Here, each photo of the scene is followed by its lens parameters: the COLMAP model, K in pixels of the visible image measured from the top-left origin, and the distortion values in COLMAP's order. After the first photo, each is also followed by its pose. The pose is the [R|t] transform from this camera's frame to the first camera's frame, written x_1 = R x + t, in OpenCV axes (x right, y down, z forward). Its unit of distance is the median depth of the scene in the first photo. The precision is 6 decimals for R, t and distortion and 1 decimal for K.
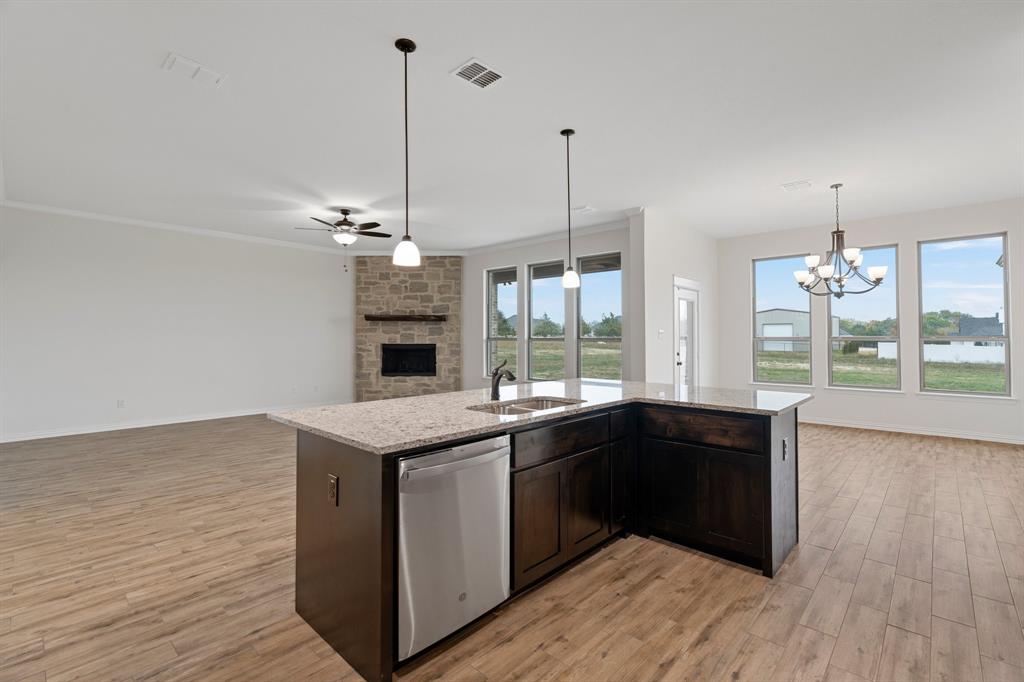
lens RADIAL K [[459.0, 0, 514.9], [0, 459.0, 330.6], [0, 0, 1]] dist [-0.009807, 0.003416]
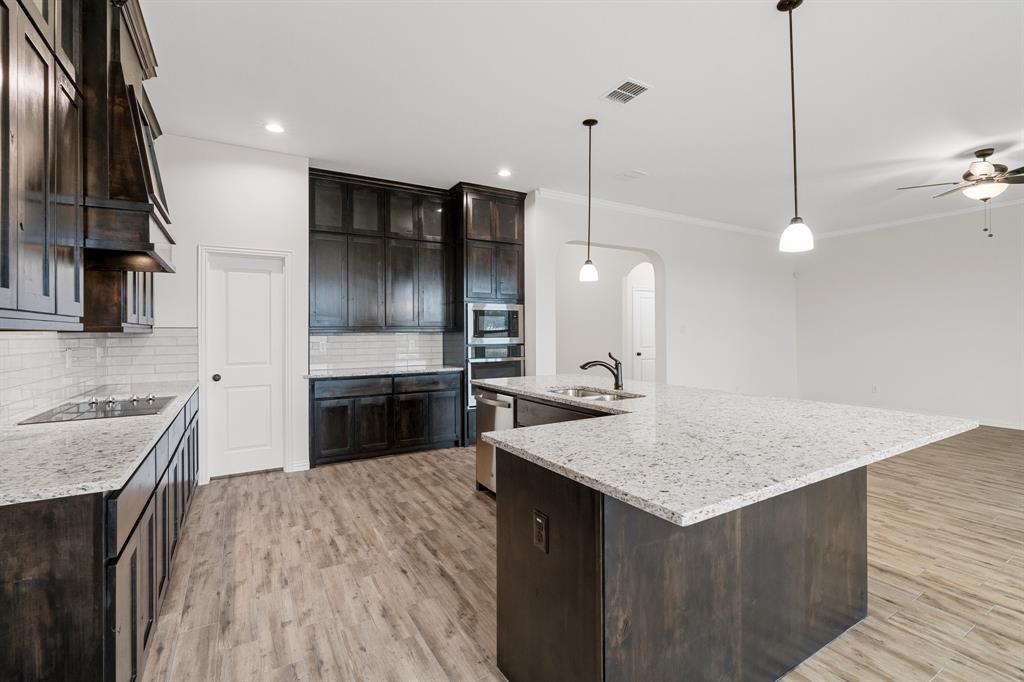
lens RADIAL K [[459.0, 0, 517.1], [0, 459.0, 331.0], [0, 0, 1]] dist [-0.009807, 0.003416]
pose [[-0.270907, 0.000571, -0.962605, 1.128146], [0.016786, 0.999851, -0.004131, 0.013654], [0.962459, -0.017278, -0.270876, 1.114628]]
